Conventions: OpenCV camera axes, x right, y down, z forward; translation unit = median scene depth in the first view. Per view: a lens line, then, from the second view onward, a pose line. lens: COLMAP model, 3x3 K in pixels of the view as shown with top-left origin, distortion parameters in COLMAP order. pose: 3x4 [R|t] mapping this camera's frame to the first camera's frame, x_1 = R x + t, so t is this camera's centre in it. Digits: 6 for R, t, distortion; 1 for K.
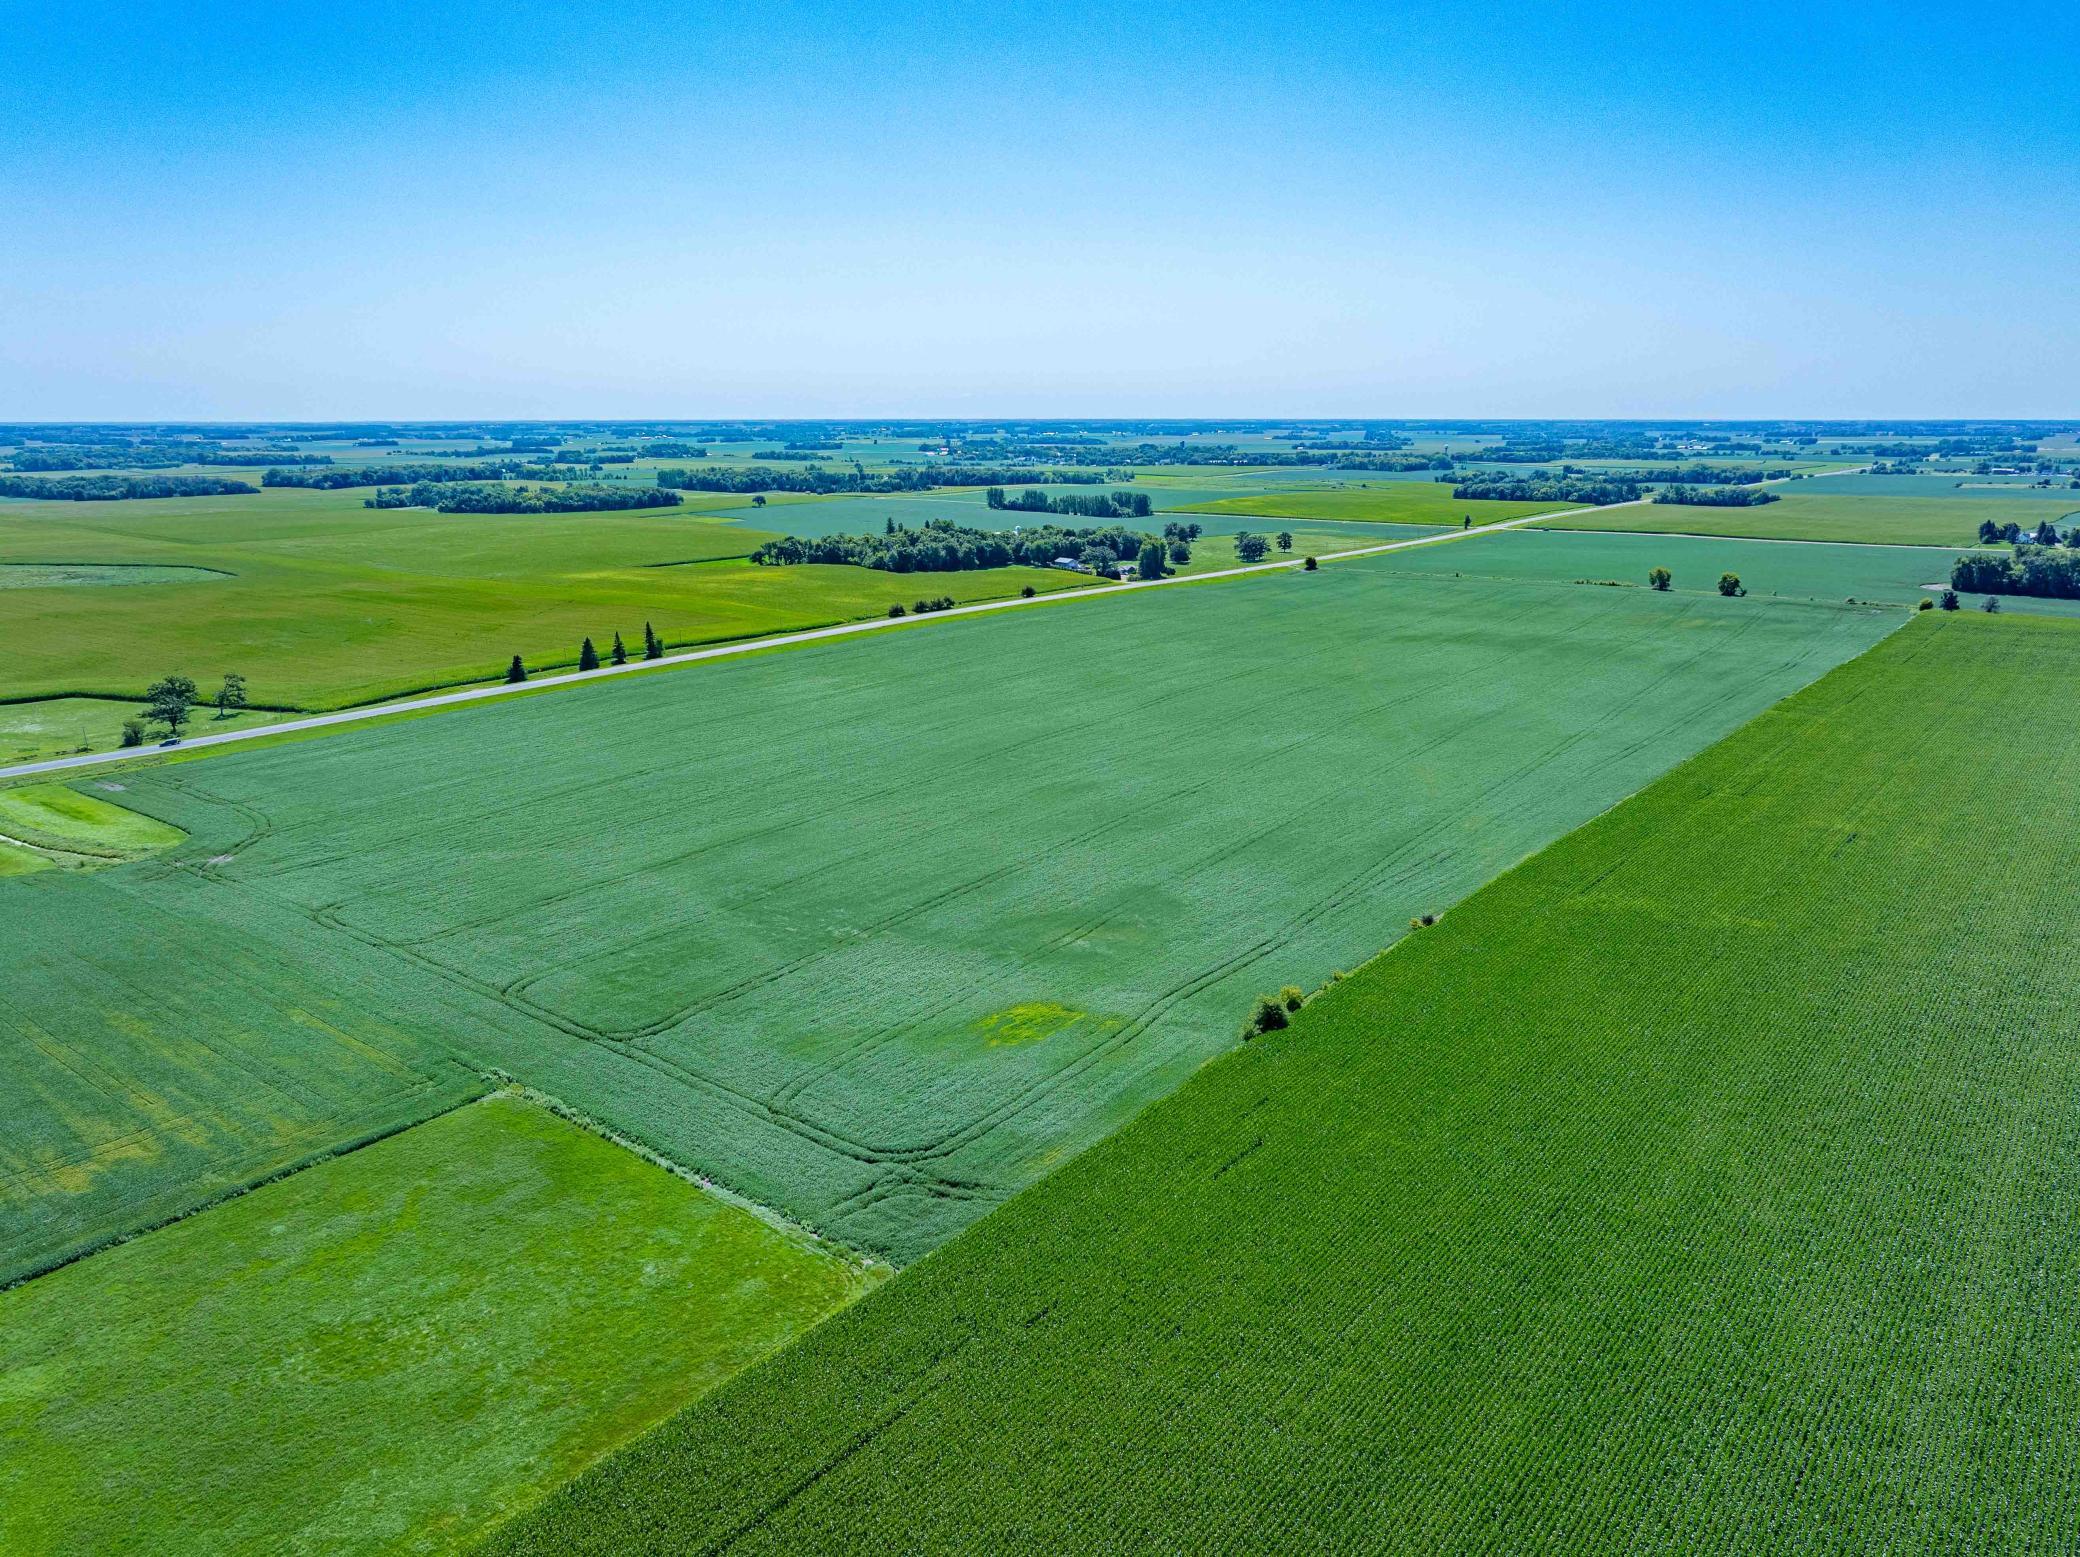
lens RADIAL K [[1459.4, 0, 1041.7], [0, 1459.4, 772.8], [0, 0, 1]] dist [-0.023122, 0.028453]
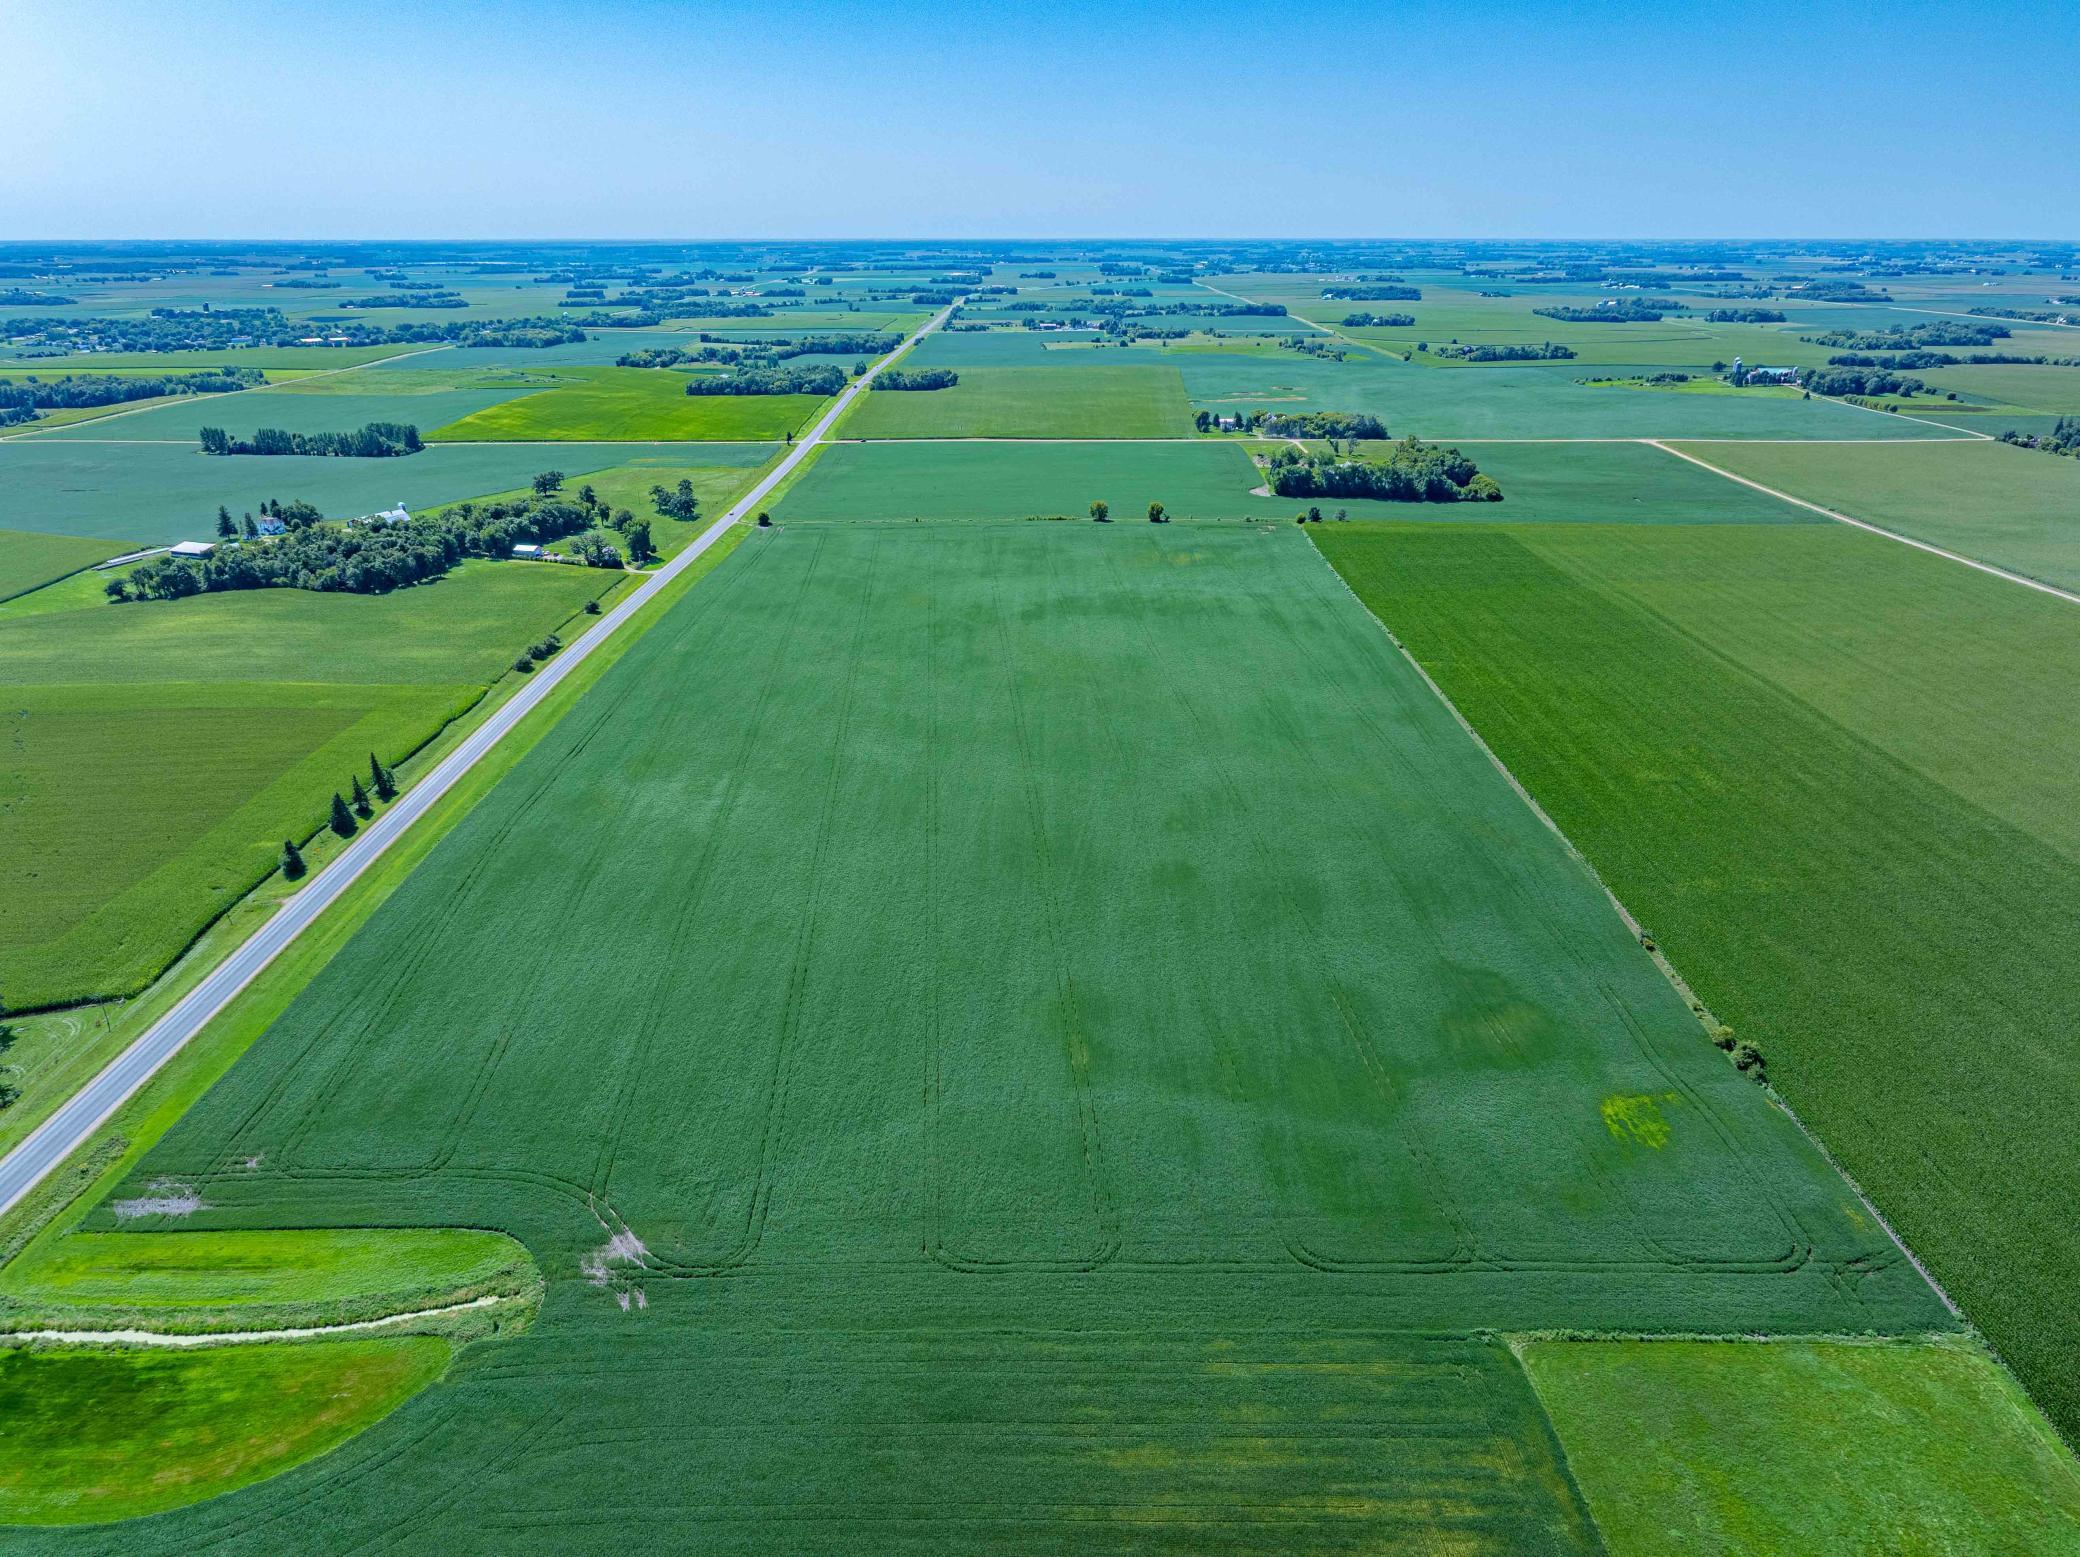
lens RADIAL K [[1459.4, 0, 1041.7], [0, 1459.4, 772.8], [0, 0, 1]] dist [-0.023122, 0.028453]
pose [[0.787664, -0.214340, 0.577619, -0.456022], [0.147200, 0.975852, 0.161387, -0.172277], [-0.598262, -0.042093, 0.800194, 0.118390]]
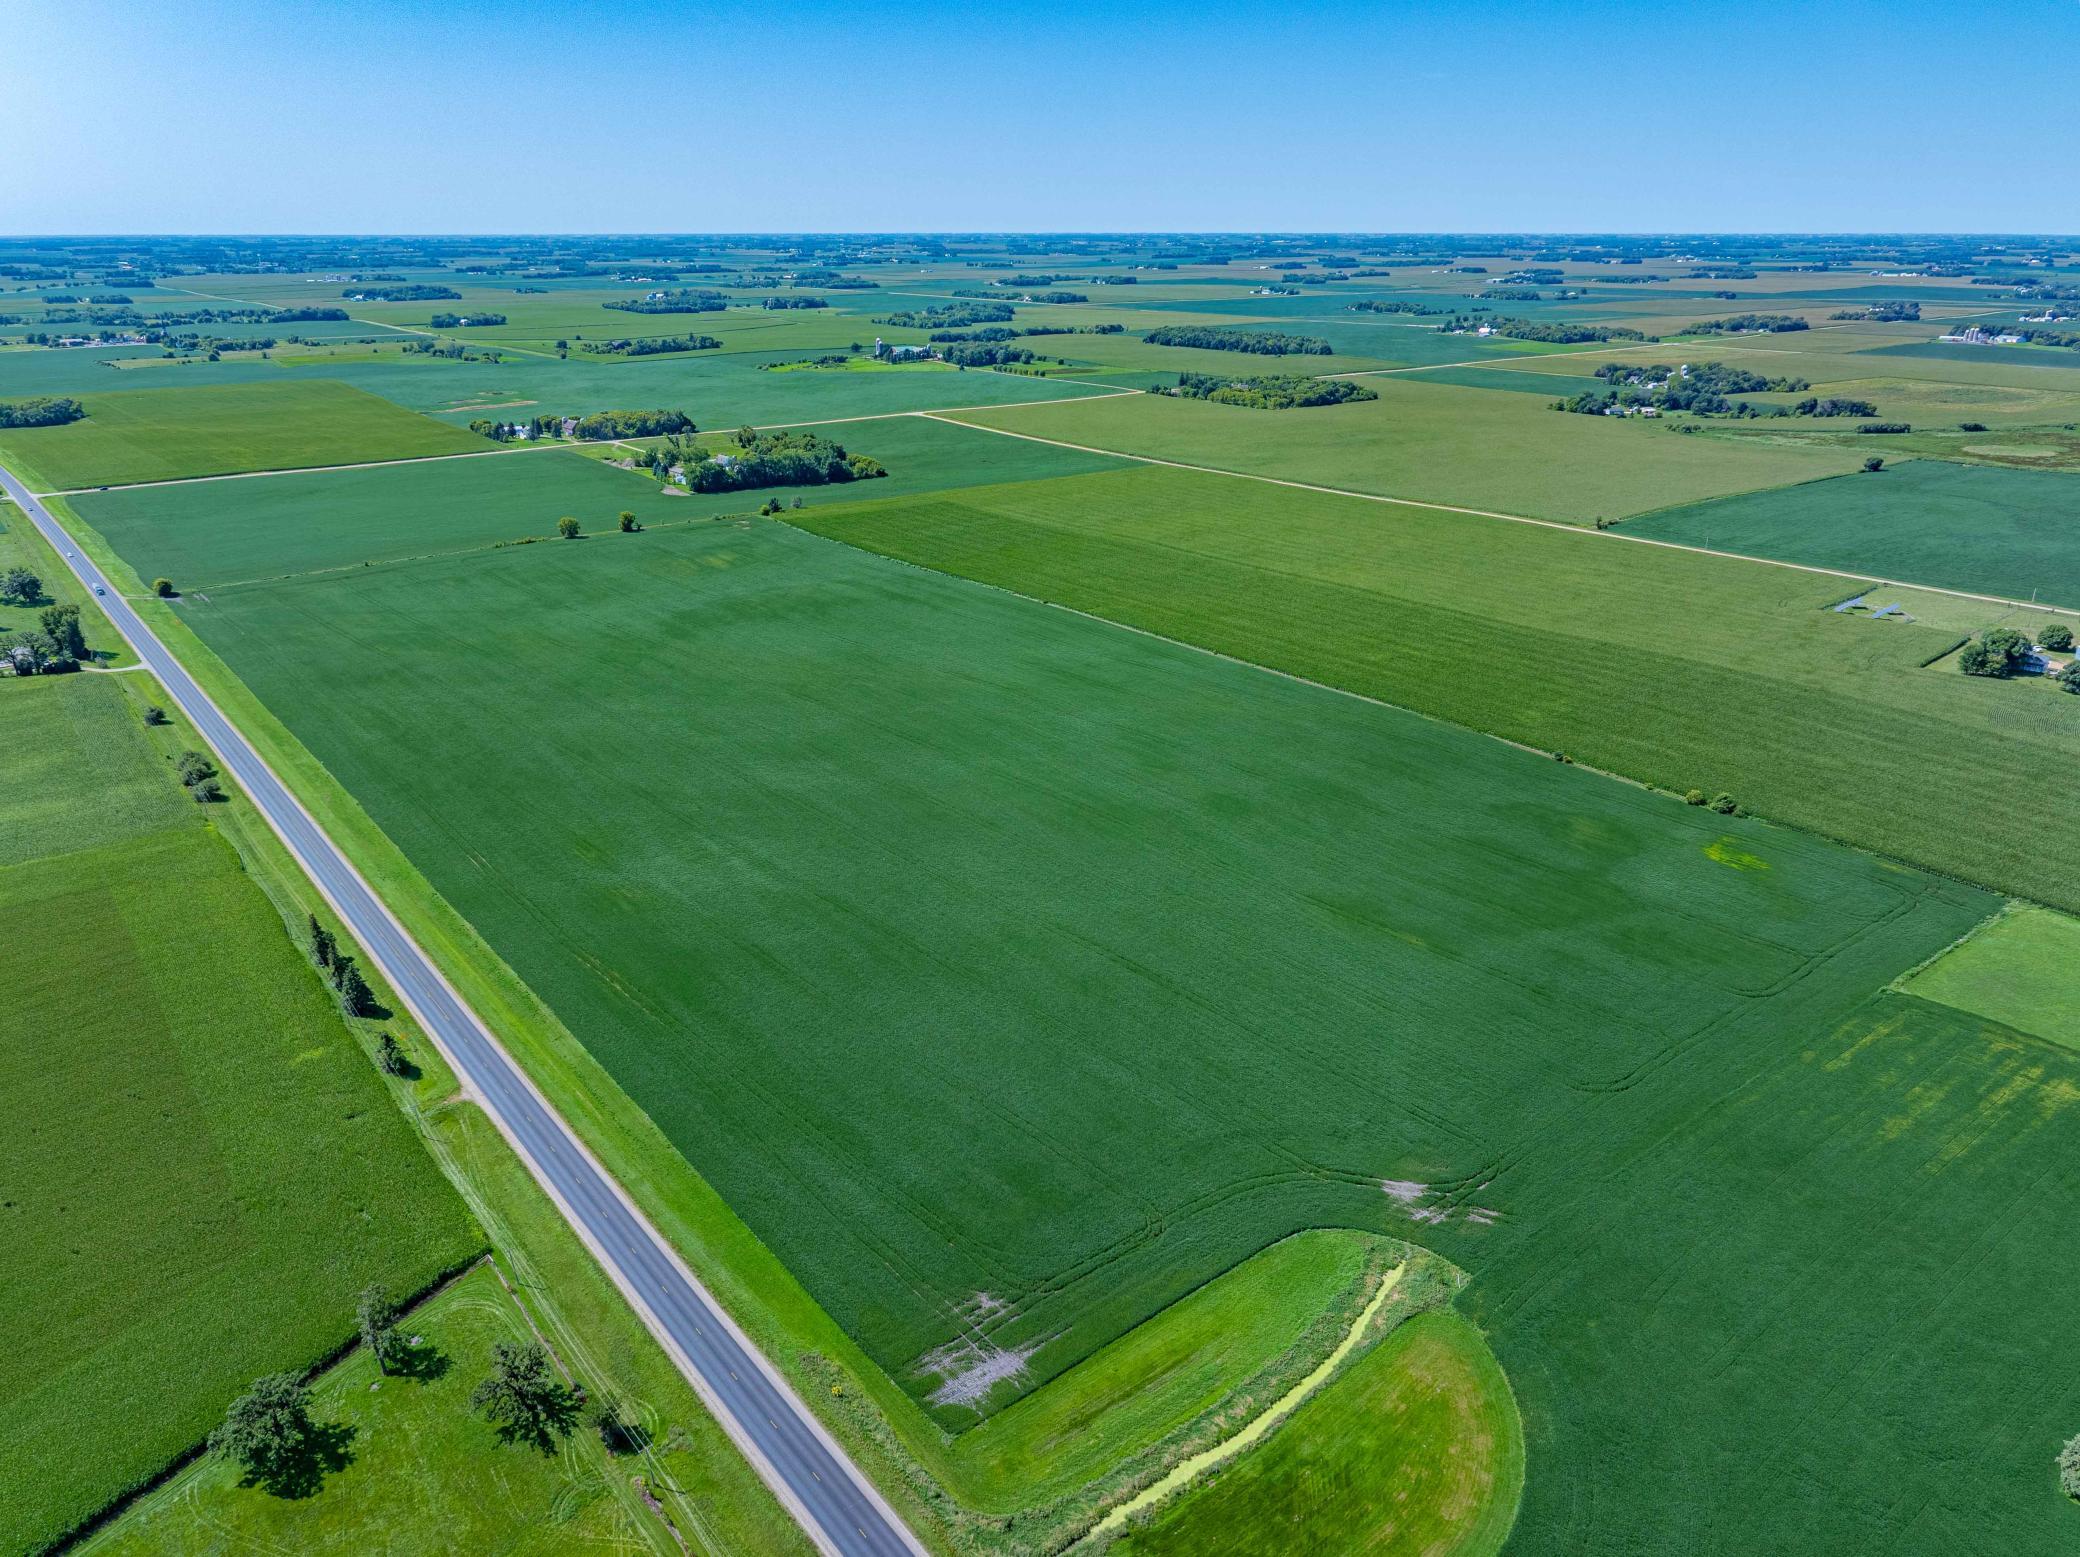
lens RADIAL K [[1459.4, 0, 1041.7], [0, 1459.4, 772.8], [0, 0, 1]] dist [-0.023122, 0.028453]
pose [[0.228577, -0.340841, 0.911910, -0.756718], [0.231961, 0.928799, 0.289010, -0.271463], [-0.945487, 0.145467, 0.291364, 0.521487]]
